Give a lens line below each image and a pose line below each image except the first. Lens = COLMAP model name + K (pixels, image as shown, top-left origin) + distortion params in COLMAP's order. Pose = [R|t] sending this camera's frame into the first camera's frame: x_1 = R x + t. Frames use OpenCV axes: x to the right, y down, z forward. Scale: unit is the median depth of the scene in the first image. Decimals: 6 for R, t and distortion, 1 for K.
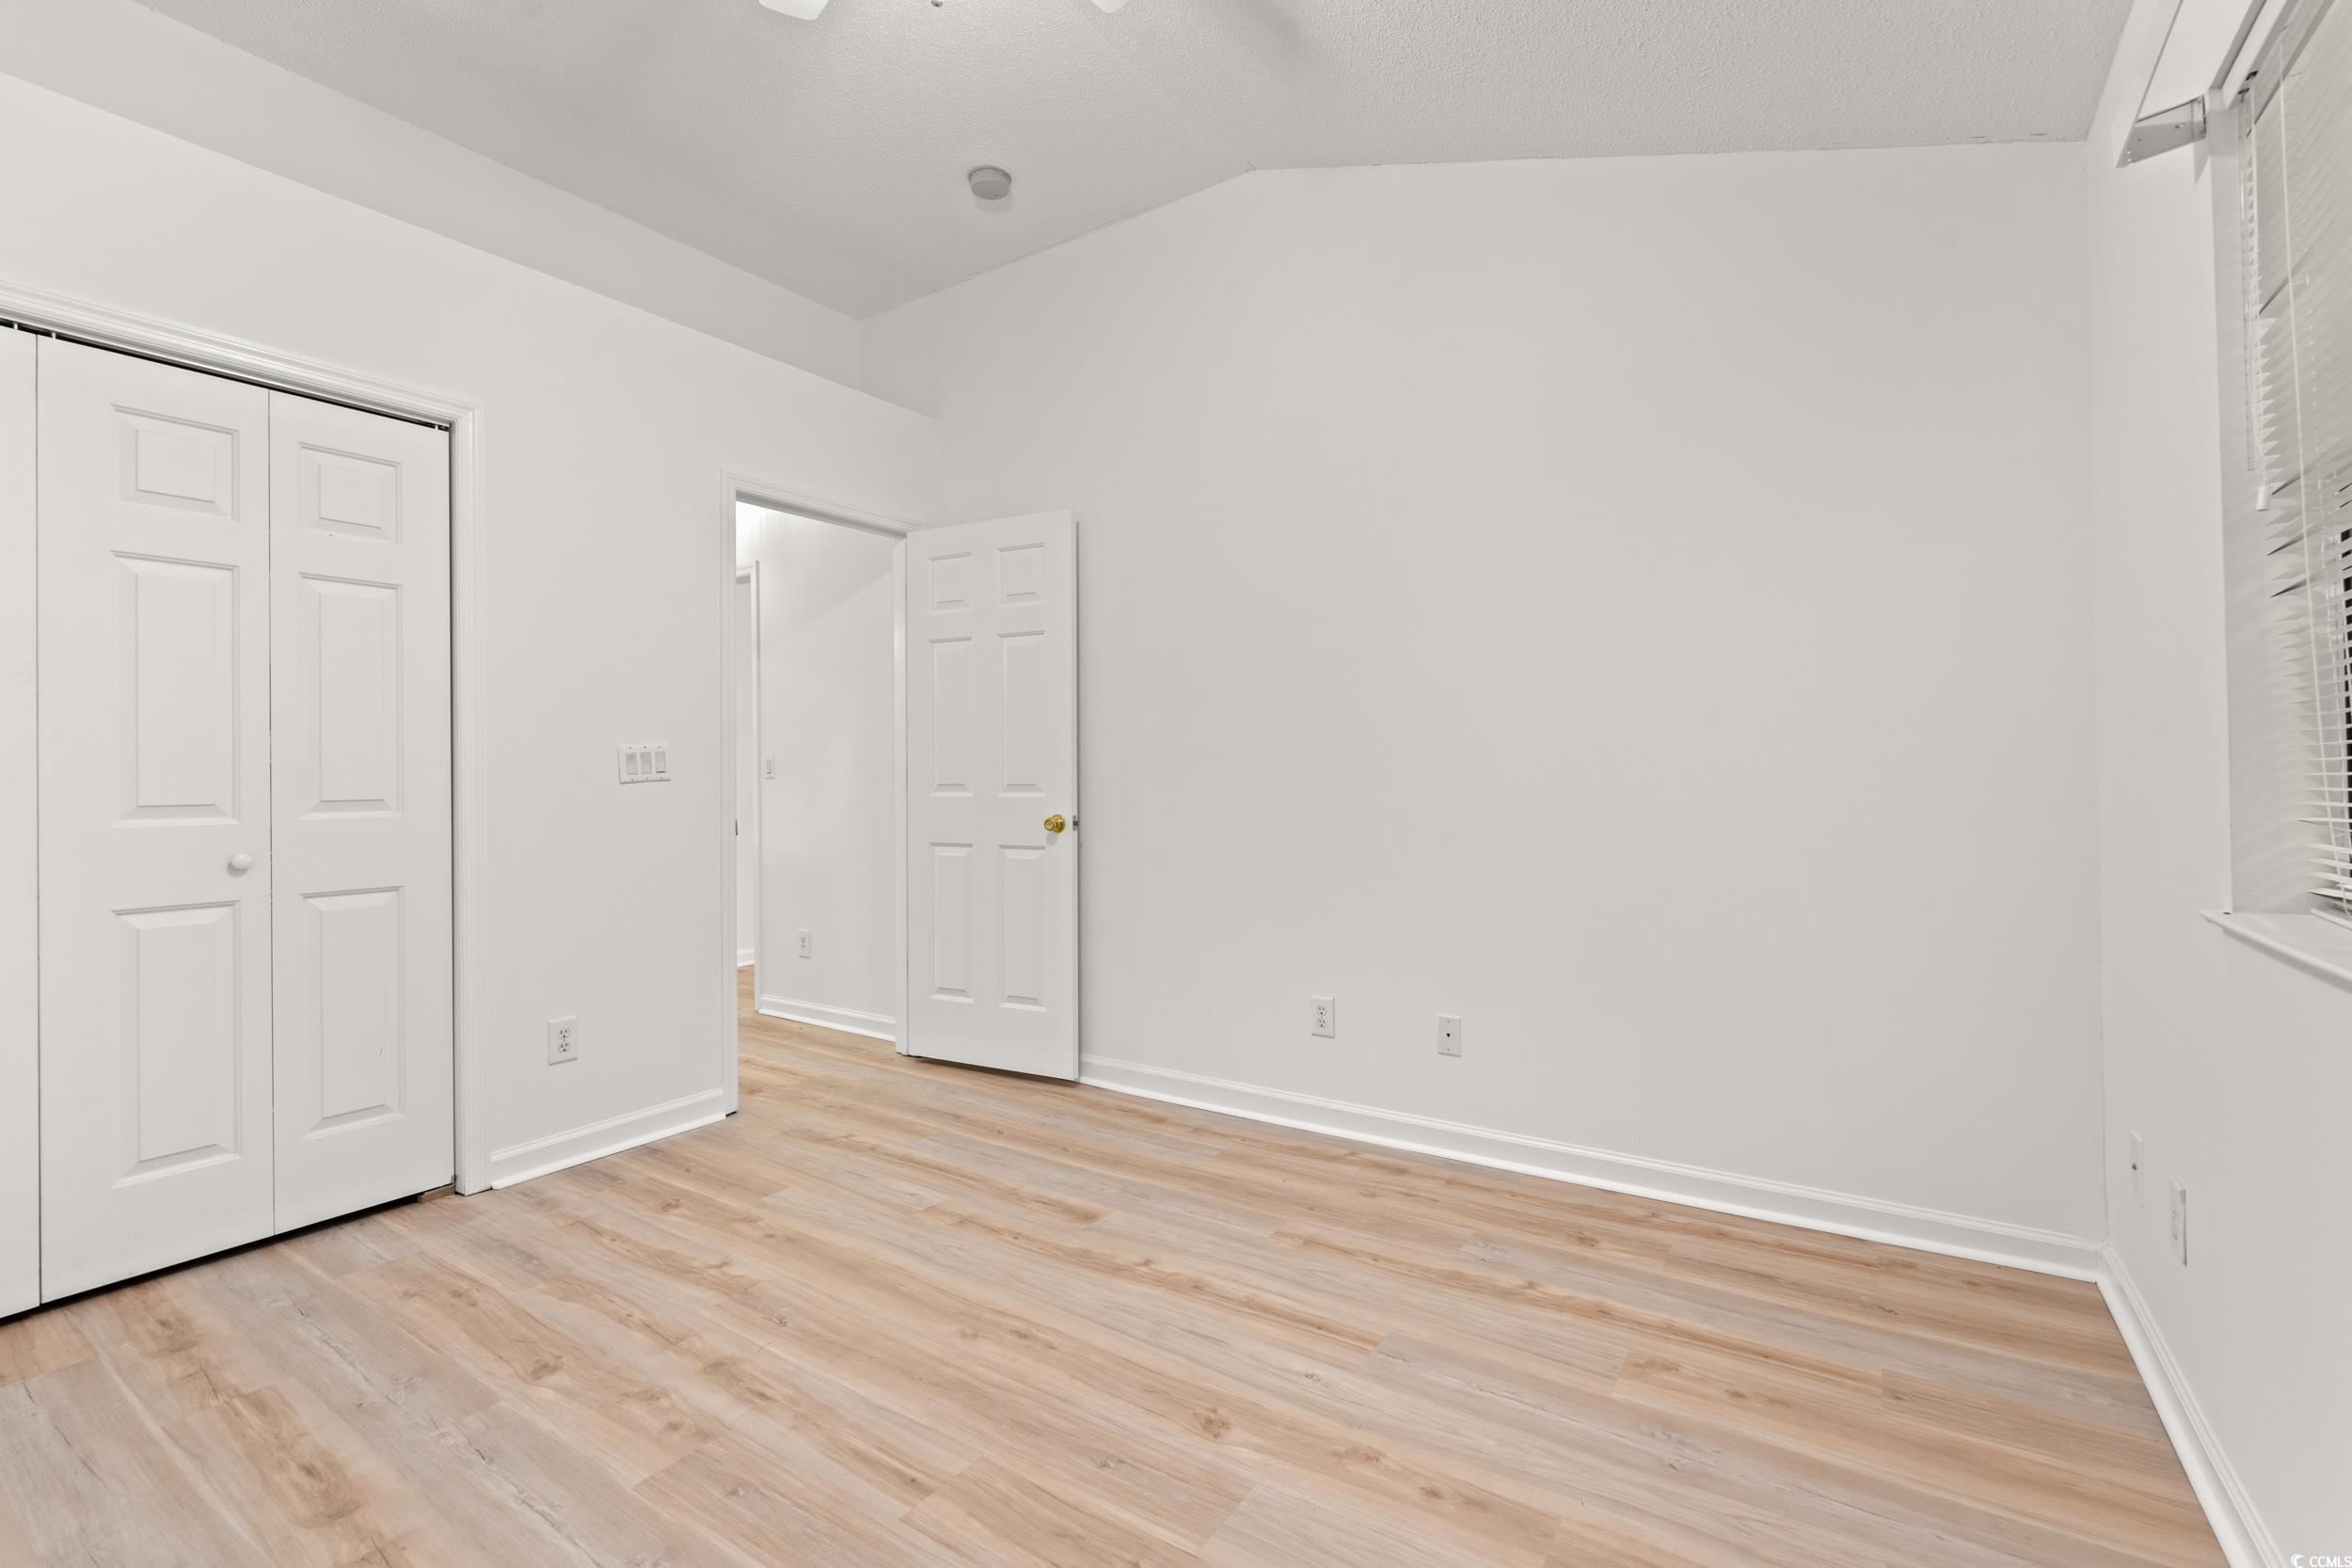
lens RADIAL K [[1017.4, 0, 1174.0], [0, 1017.4, 791.6], [0, 0, 1]] dist [-0.002468, 0.000078]
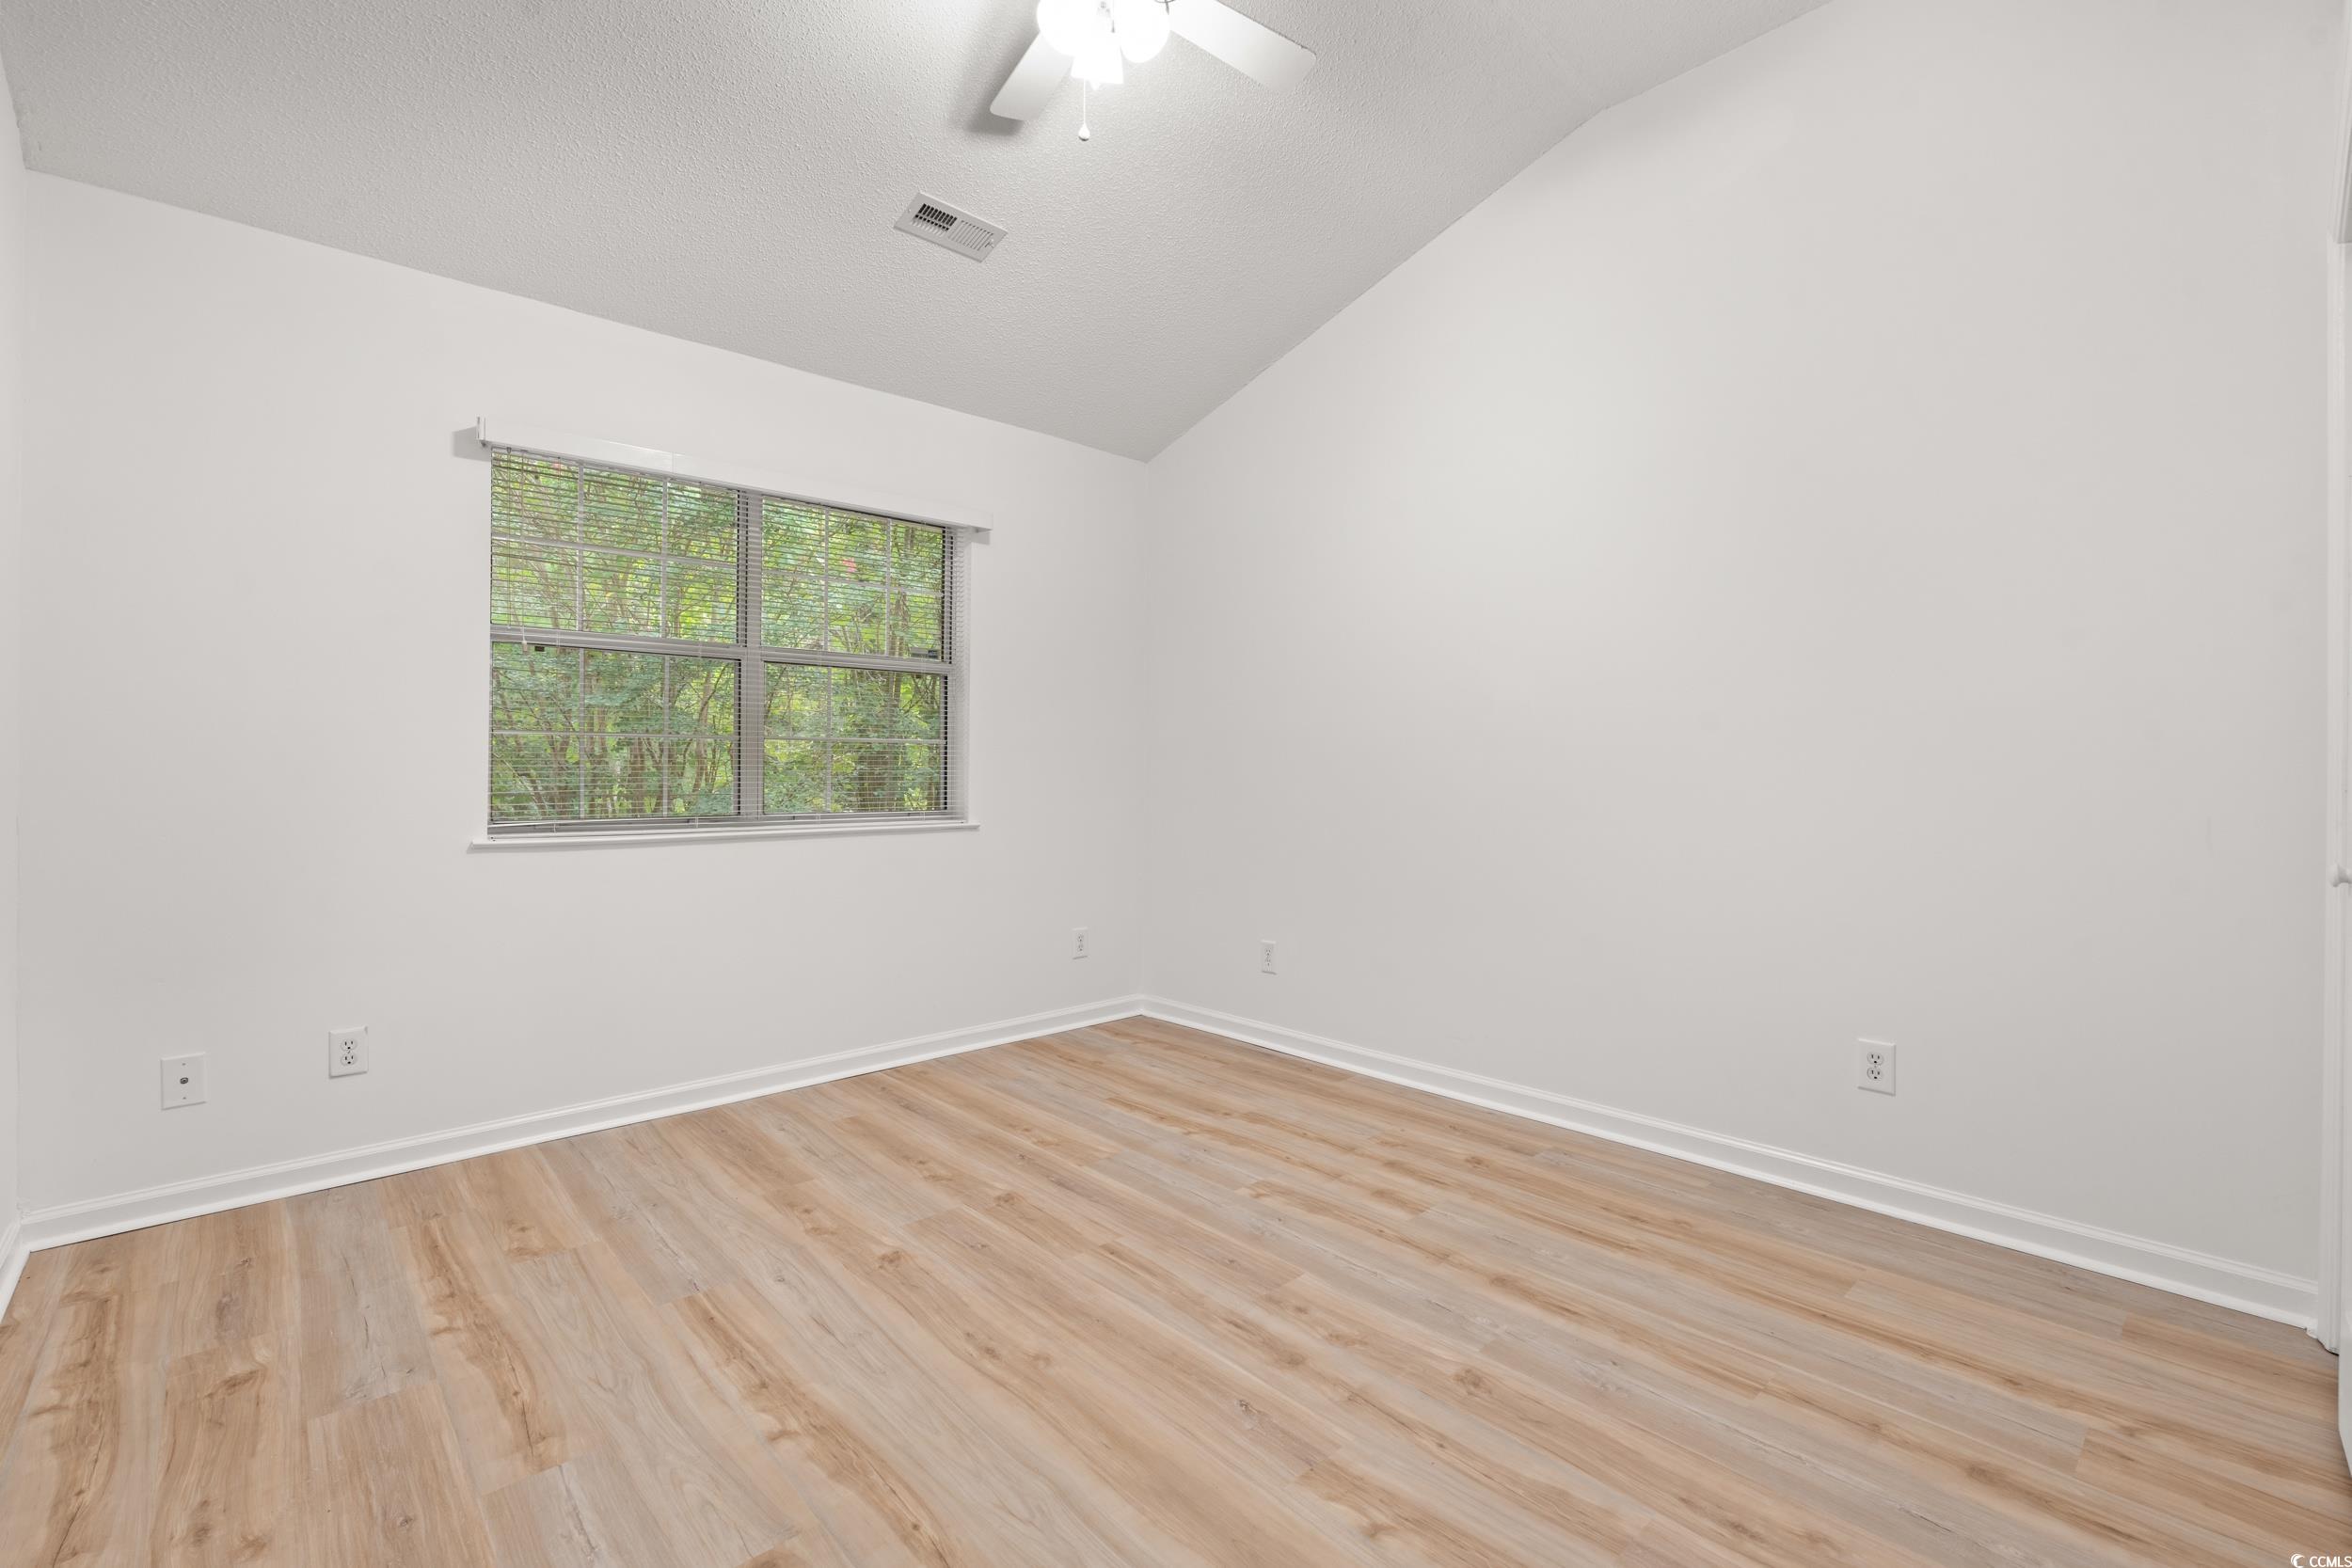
lens RADIAL K [[1032.2, 0, 1172.5], [0, 1032.2, 788.1], [0, 0, 1]] dist [-0.001602, 0.000013]
pose [[-0.969789, 0.004360, 0.243906, -0.567090], [0.010463, 0.999664, 0.023730, -0.014026], [-0.243721, 0.025565, -0.969508, 1.929969]]
